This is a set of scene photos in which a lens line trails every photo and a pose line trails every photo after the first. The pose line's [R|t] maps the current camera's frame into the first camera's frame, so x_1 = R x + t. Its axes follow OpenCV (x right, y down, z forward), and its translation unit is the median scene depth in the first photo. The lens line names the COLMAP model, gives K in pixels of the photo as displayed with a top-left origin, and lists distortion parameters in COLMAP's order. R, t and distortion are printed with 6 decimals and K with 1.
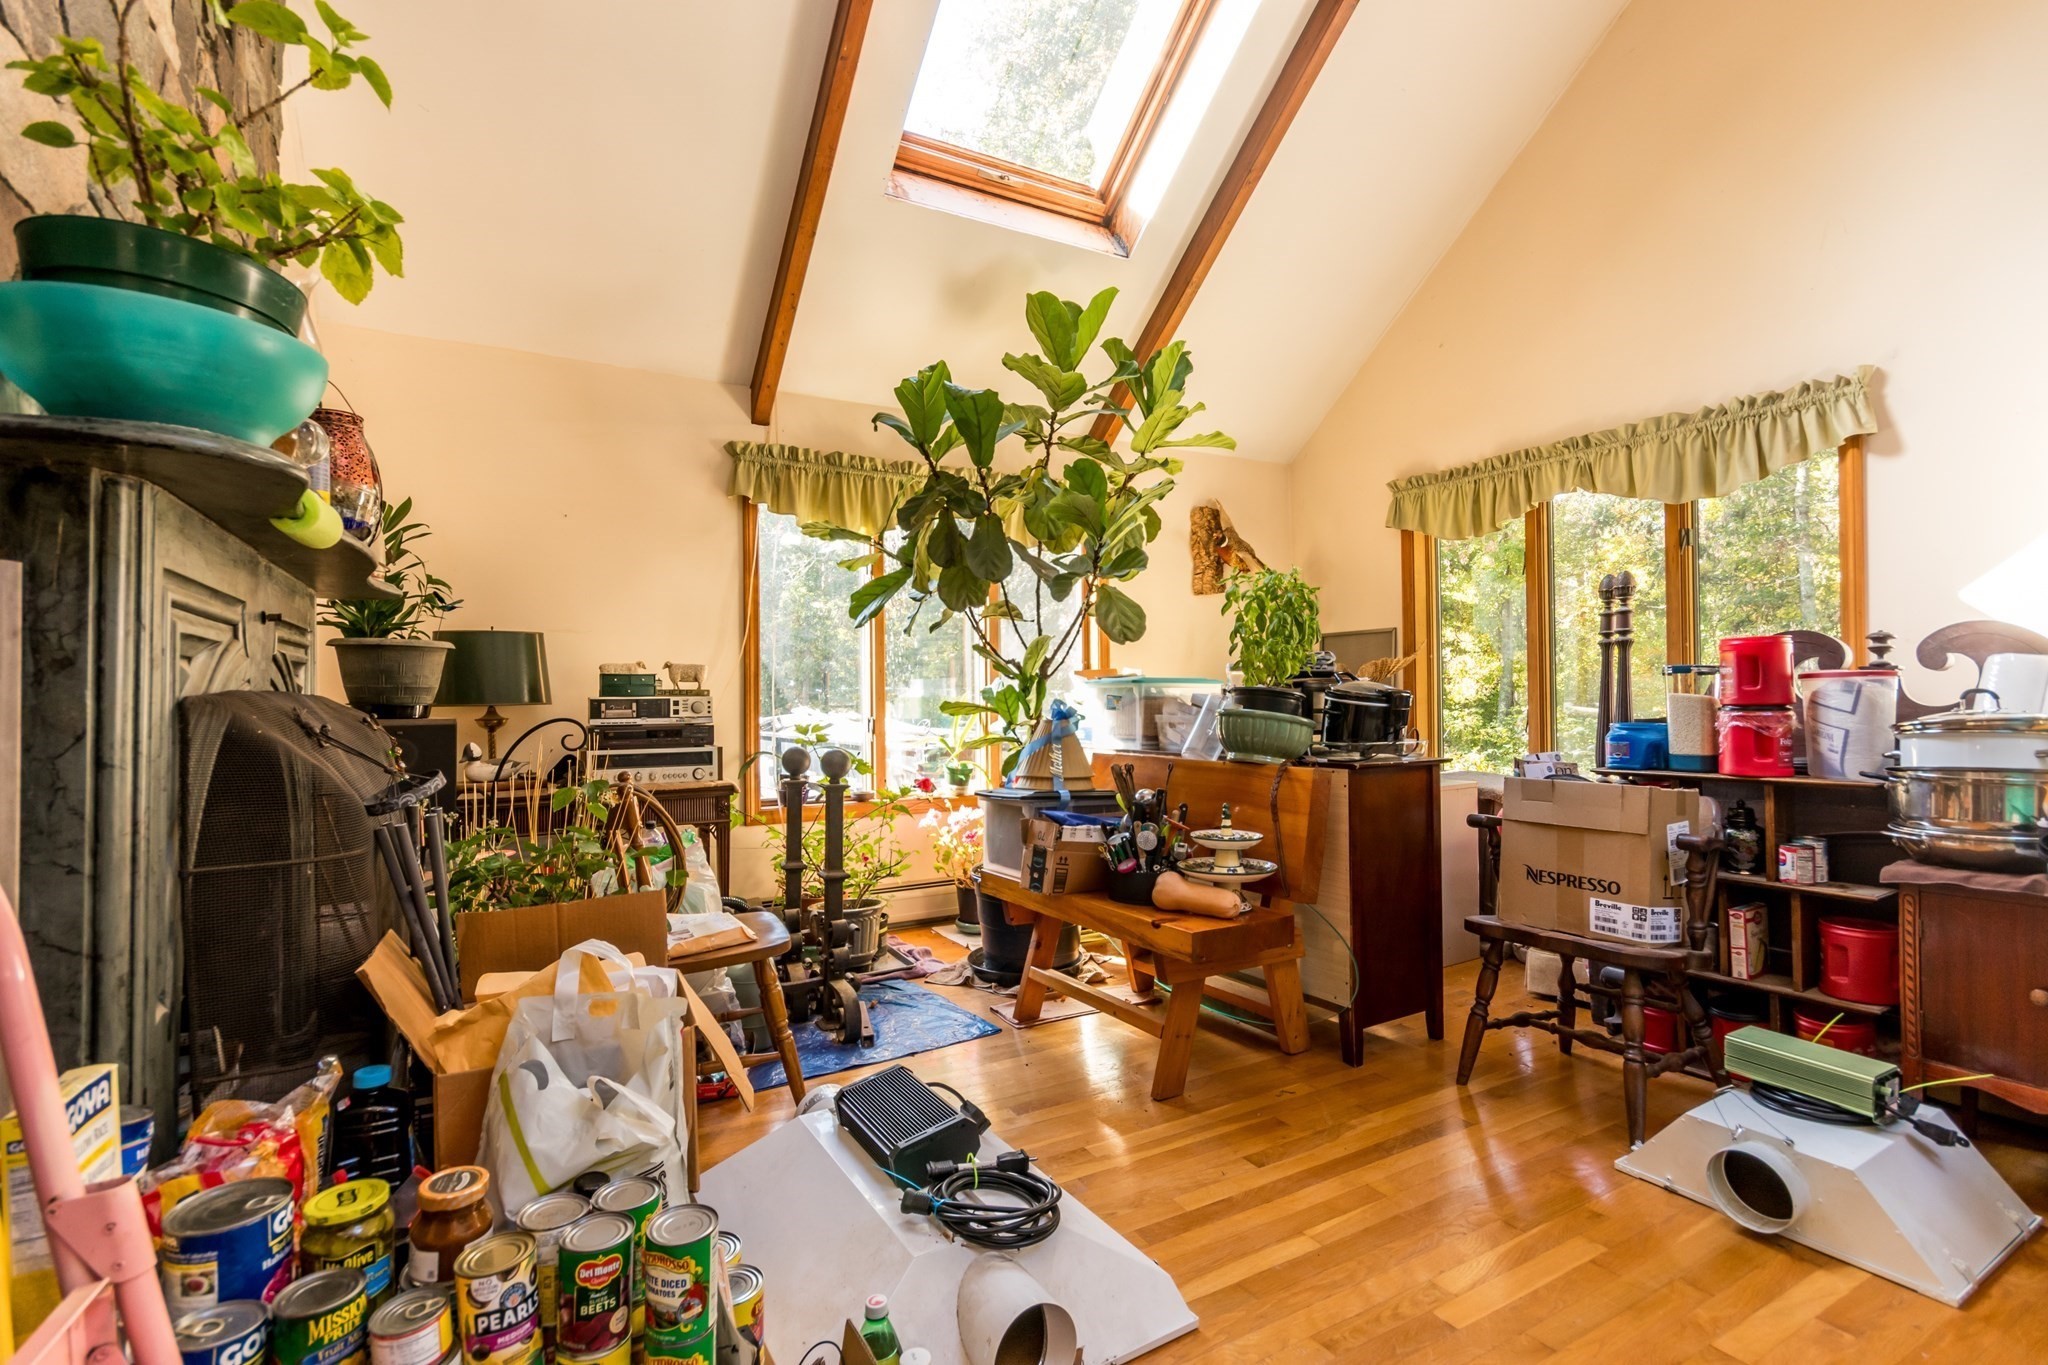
lens RADIAL K [[935.2, 0, 1024.0], [0, 935.2, 682.5], [0, 0, 1]] dist [0.000937, 0.000639]
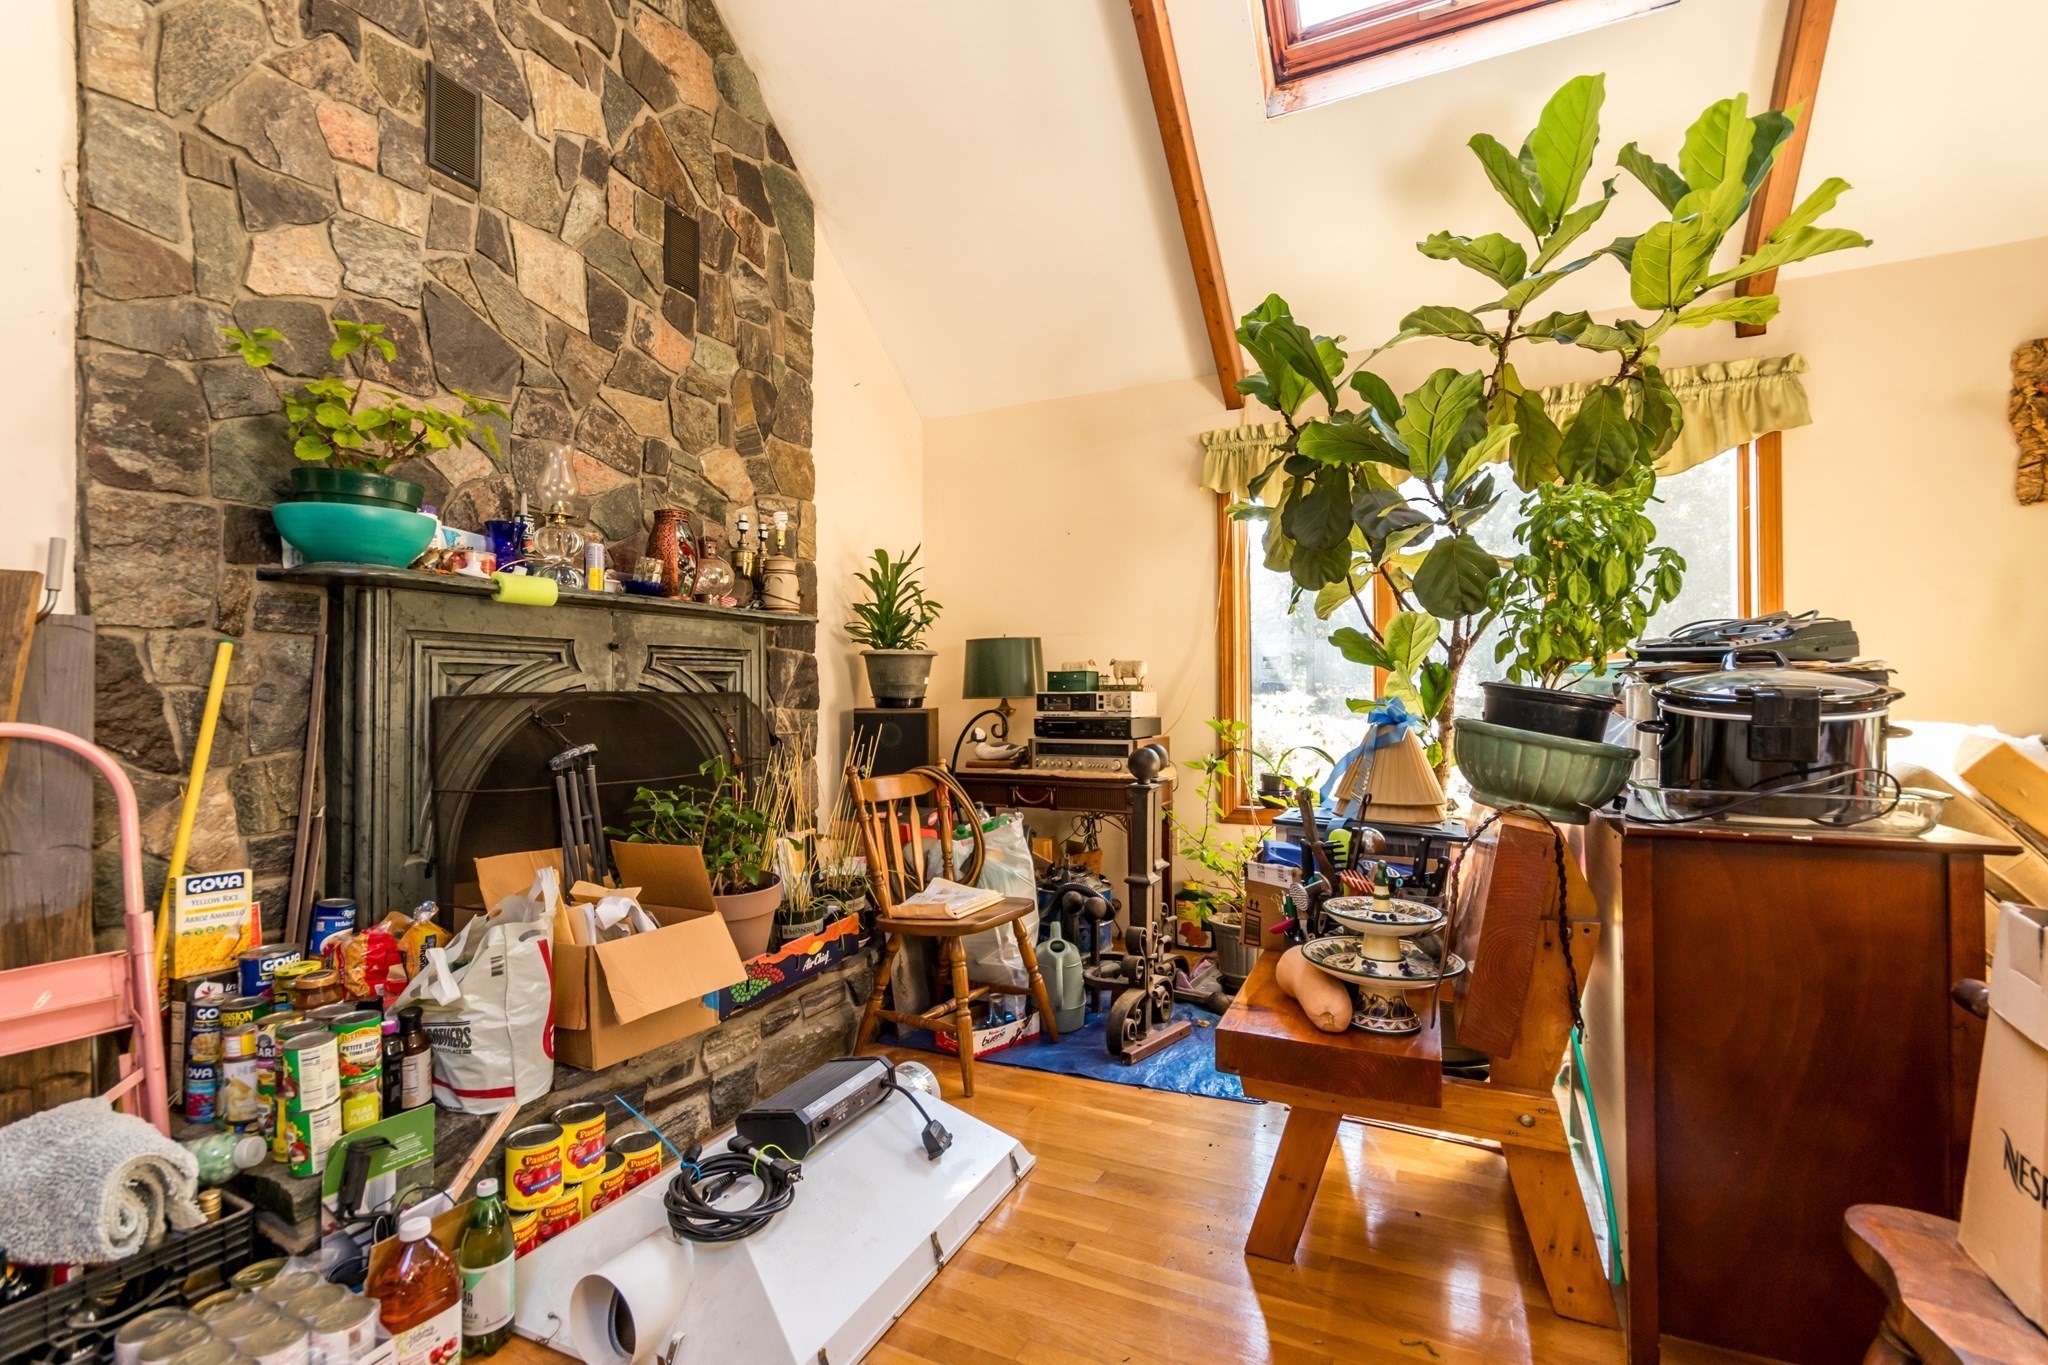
lens RADIAL K [[935.2, 0, 1024.0], [0, 935.2, 682.5], [0, 0, 1]] dist [0.000937, 0.000639]
pose [[0.561444, -0.002297, -0.827511, 0.464049], [0.013440, 0.999890, 0.006343, -0.003472], [0.827405, -0.014683, 0.561413, 0.325009]]
